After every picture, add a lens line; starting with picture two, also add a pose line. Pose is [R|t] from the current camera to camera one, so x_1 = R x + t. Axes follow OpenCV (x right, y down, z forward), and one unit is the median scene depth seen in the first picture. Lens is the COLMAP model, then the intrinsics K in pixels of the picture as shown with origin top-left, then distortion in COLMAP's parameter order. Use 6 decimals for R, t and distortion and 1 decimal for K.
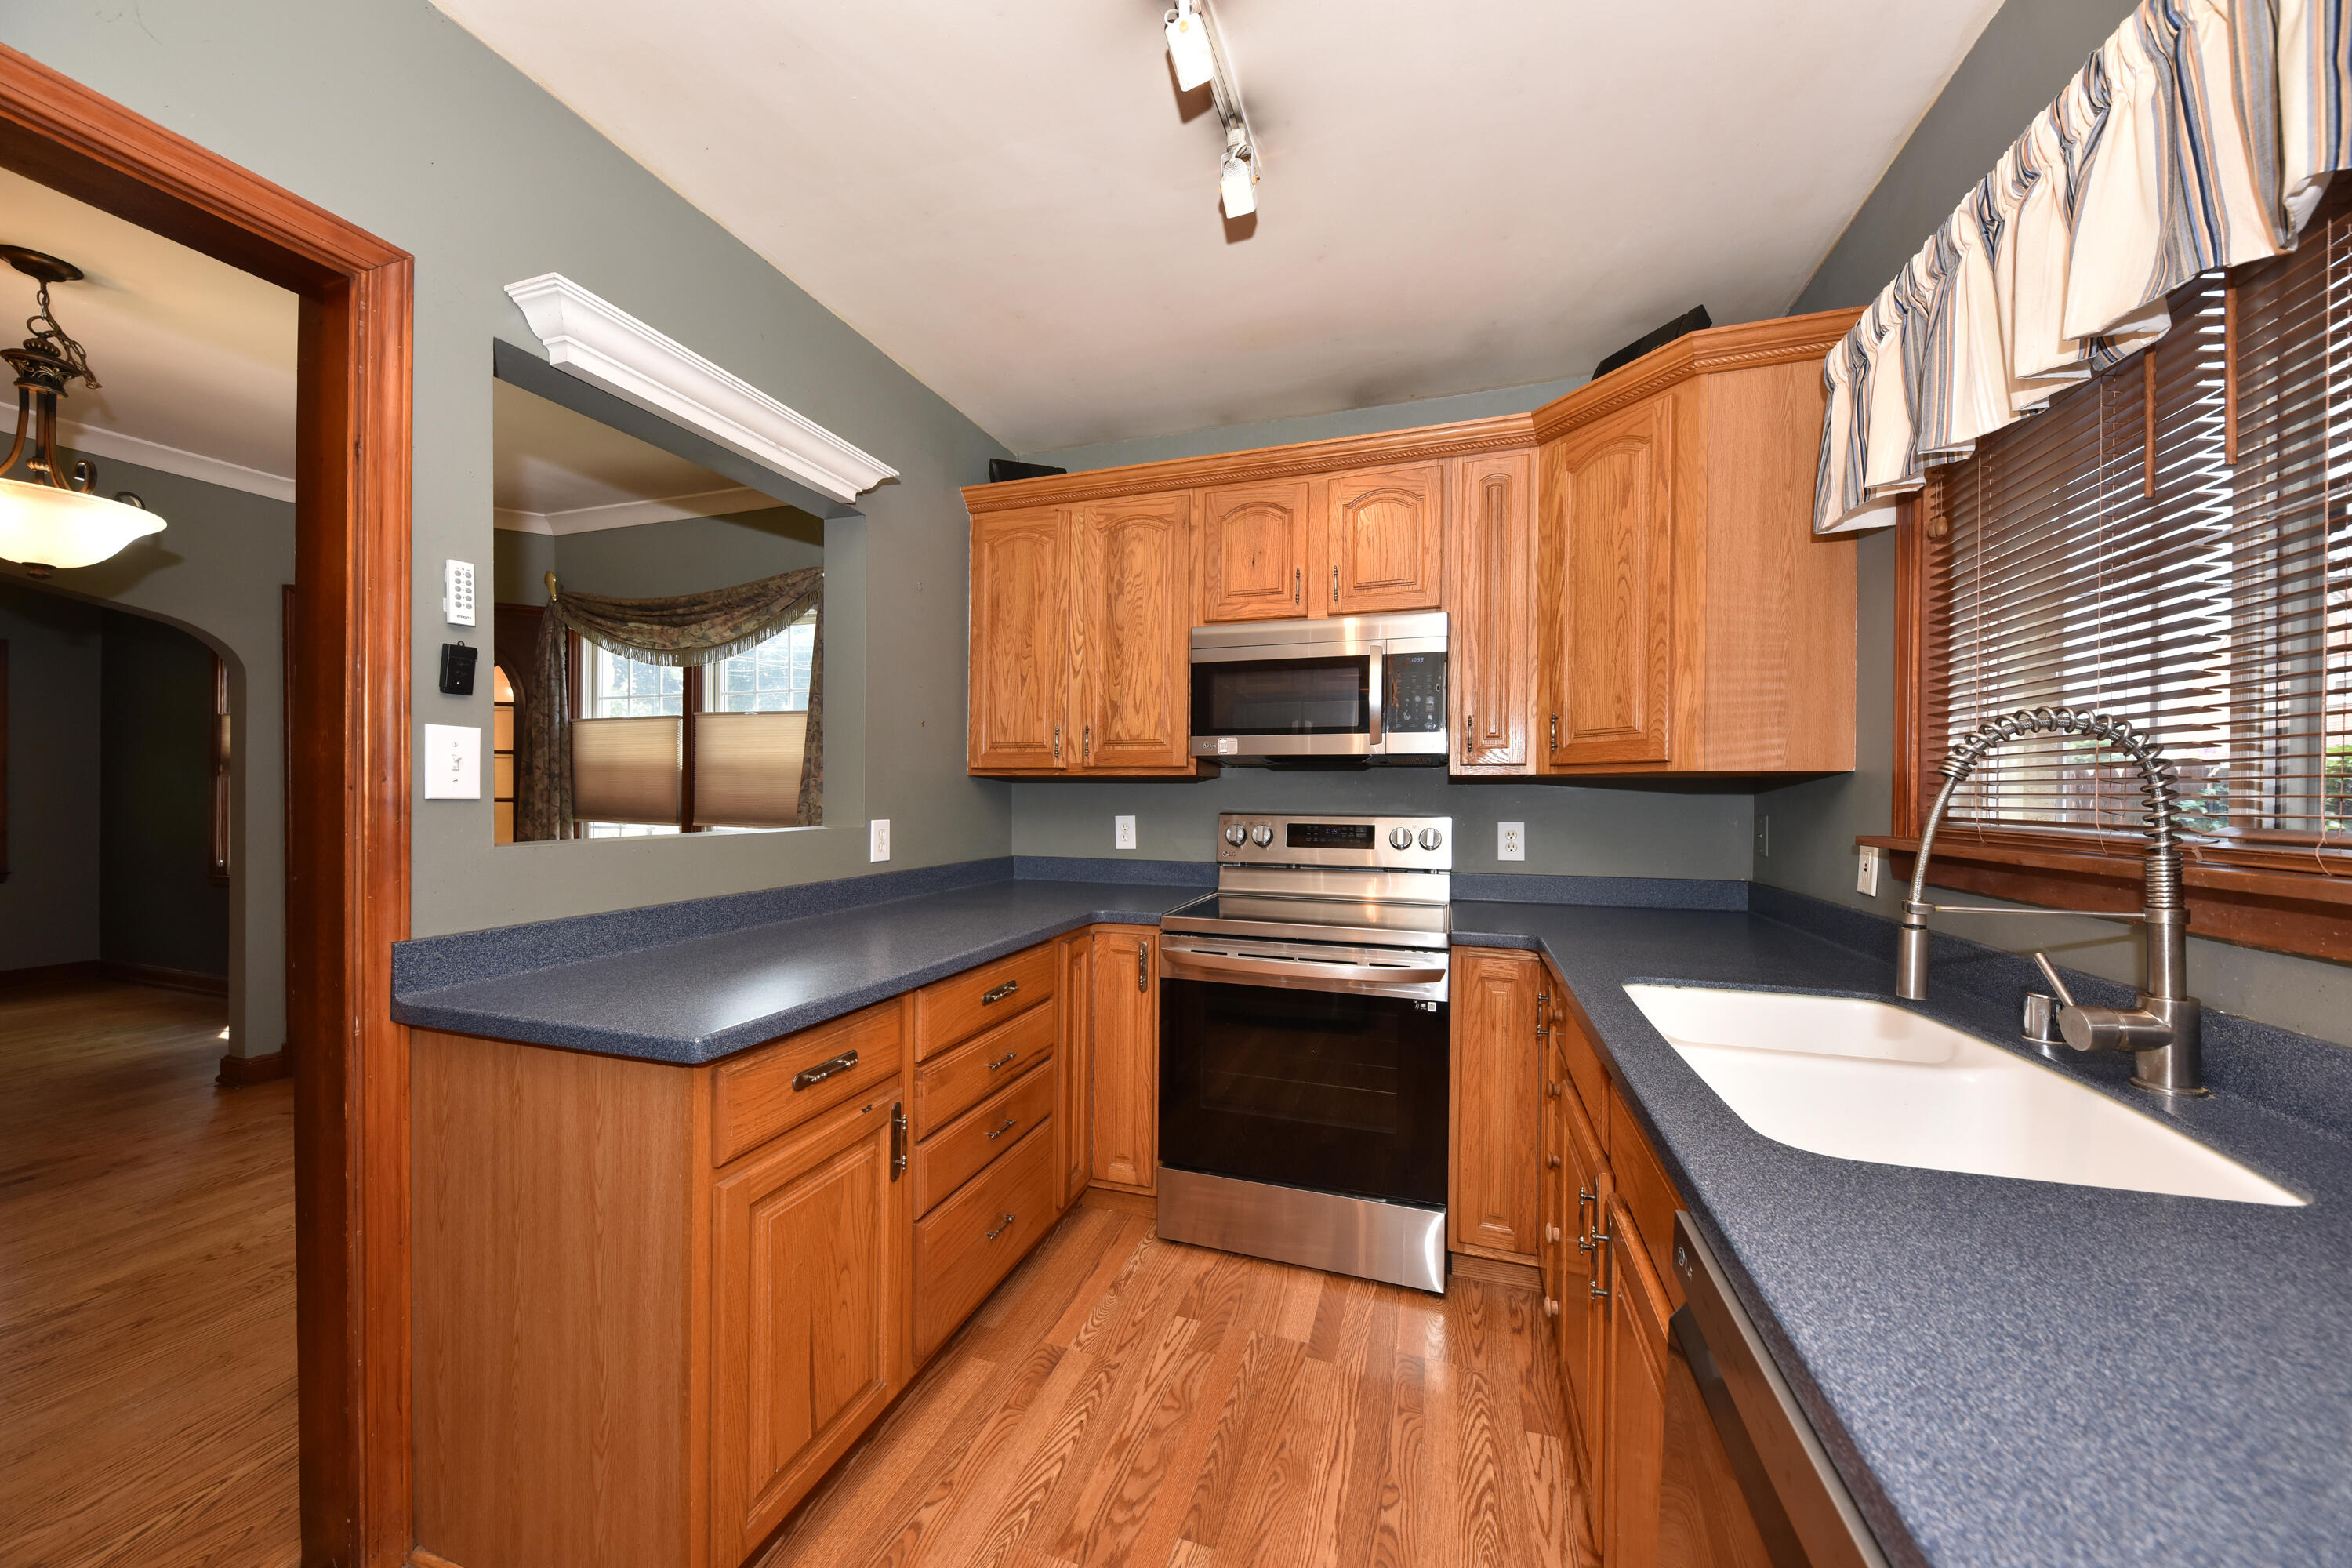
lens RADIAL K [[807.1, 0, 1177.1], [0, 807.1, 795.9], [0, 0, 1]] dist [-0.001324, -0.000163]
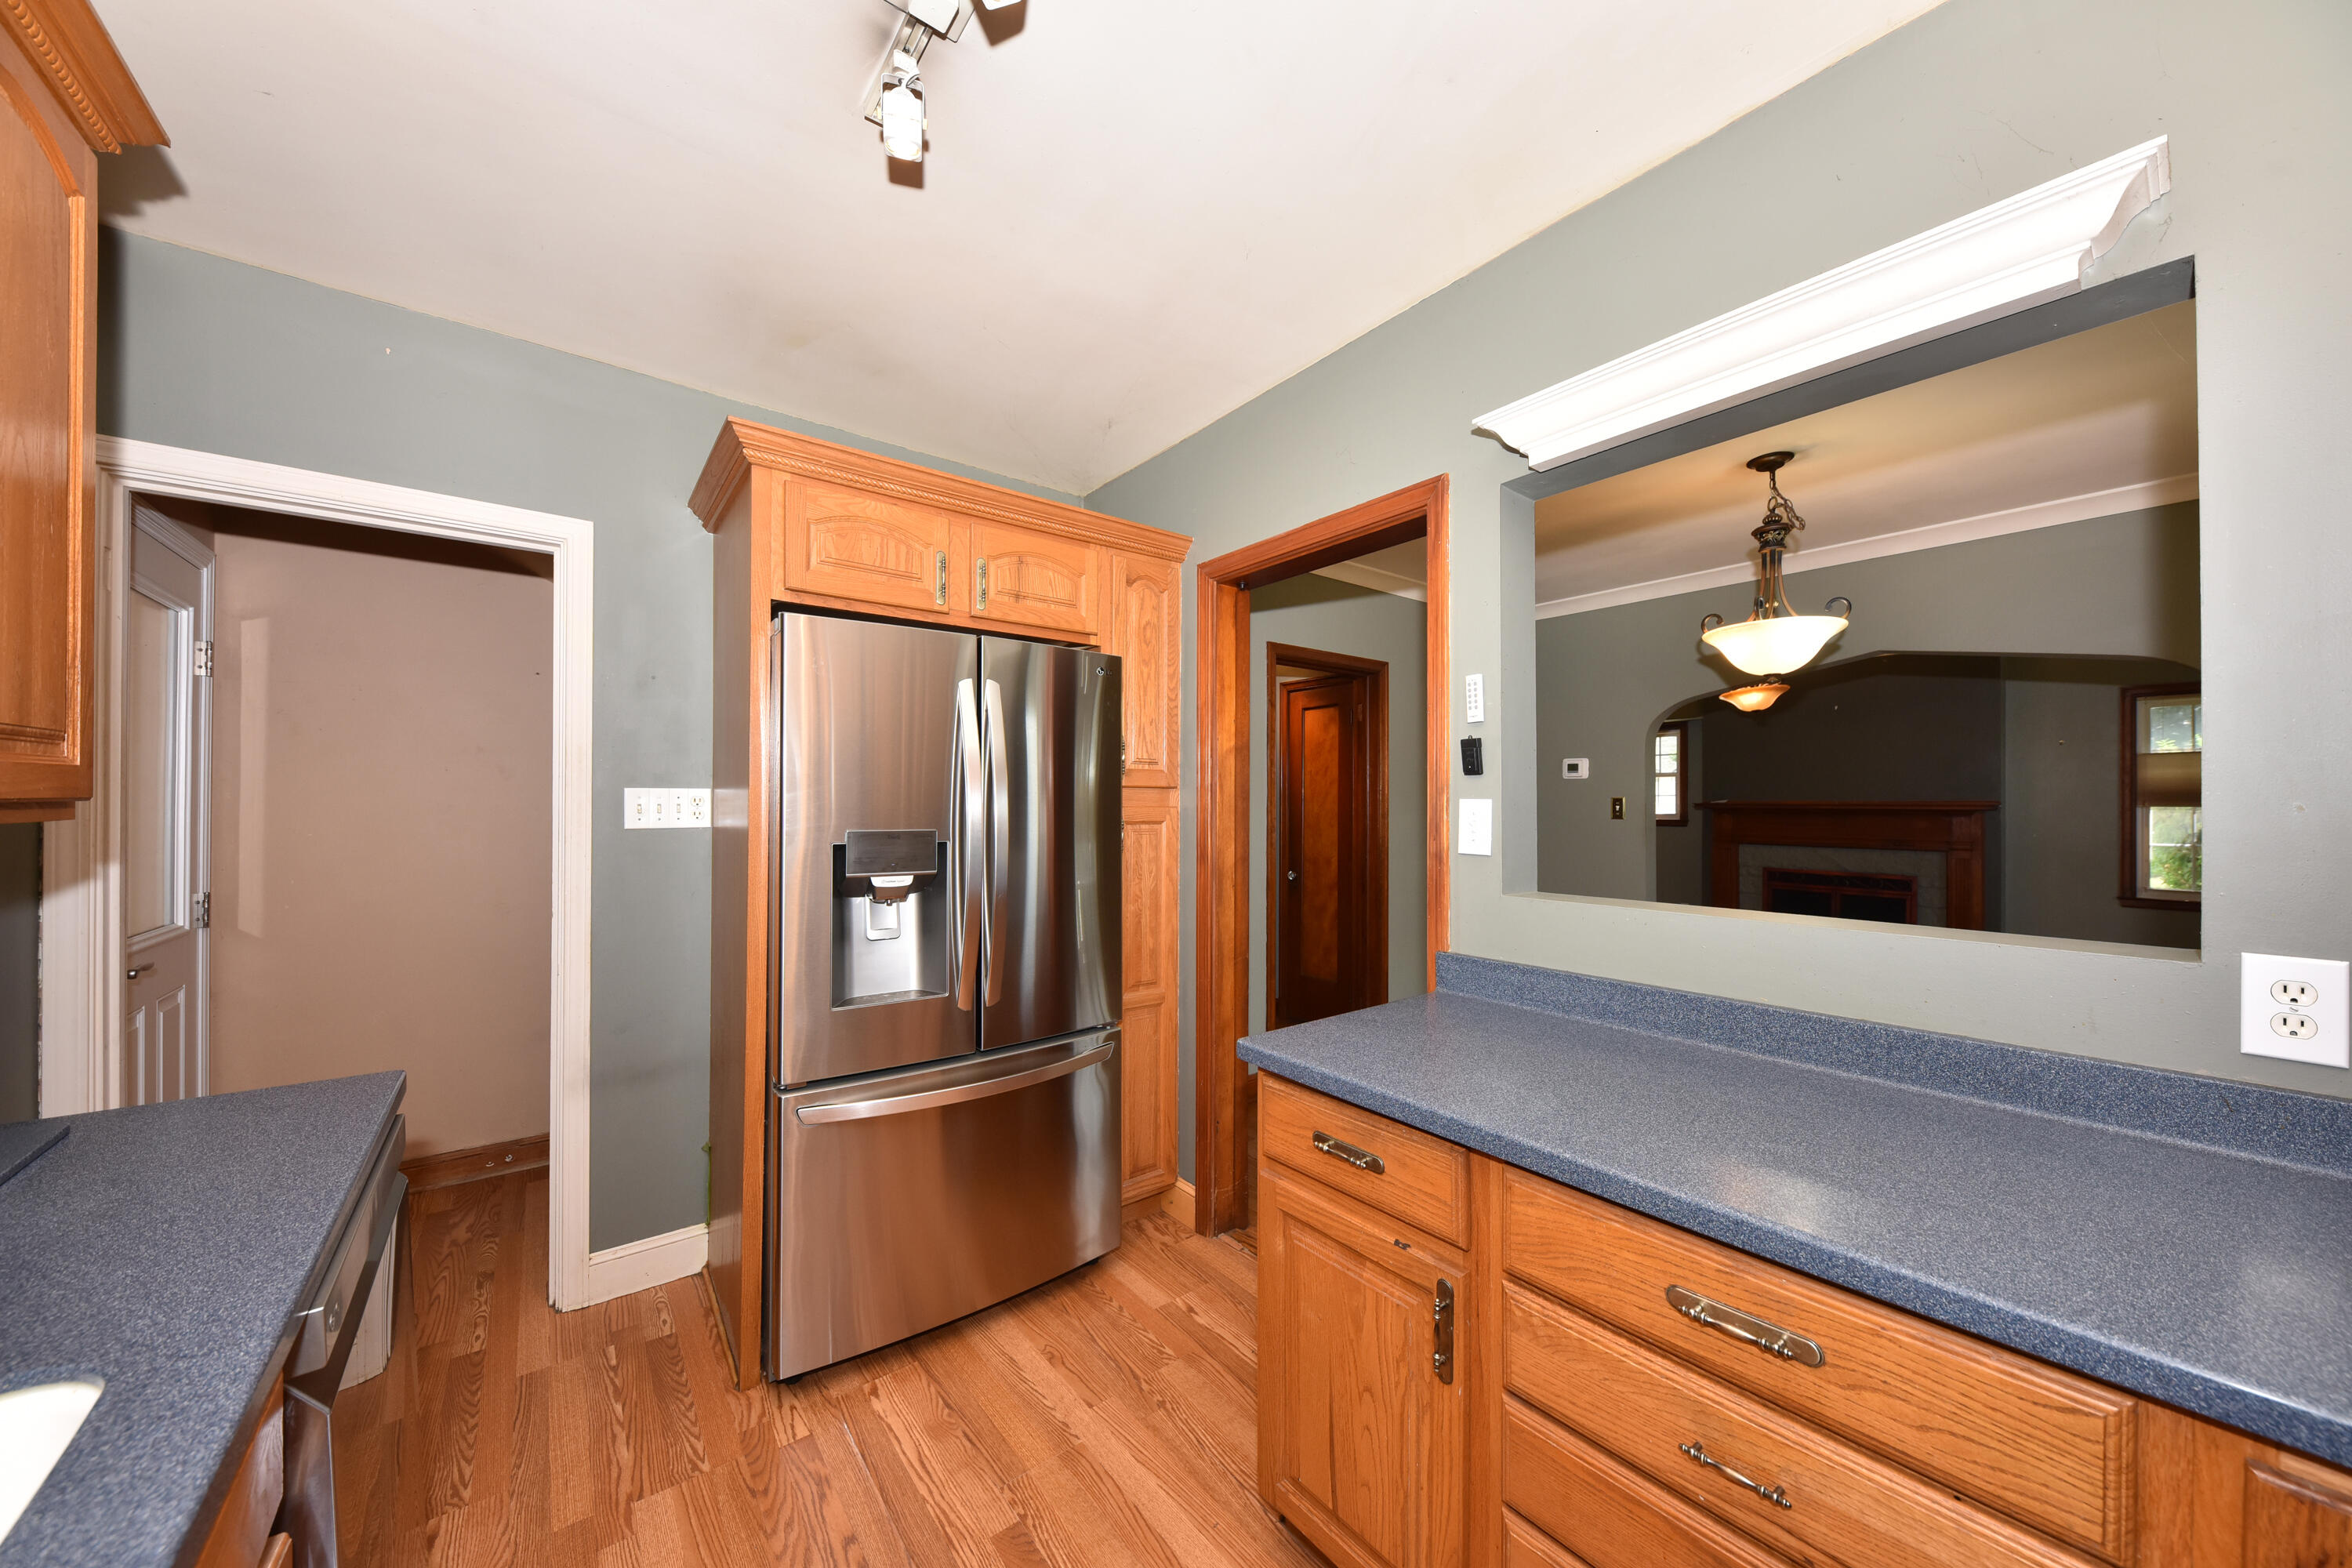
lens RADIAL K [[807.1, 0, 1177.1], [0, 807.1, 795.9], [0, 0, 1]] dist [-0.001324, -0.000163]
pose [[-0.549140, -0.015366, -0.835589, 0.461200], [-0.009636, 0.999881, -0.012054, -0.069321], [0.835675, 0.001433, -0.549222, 1.279218]]
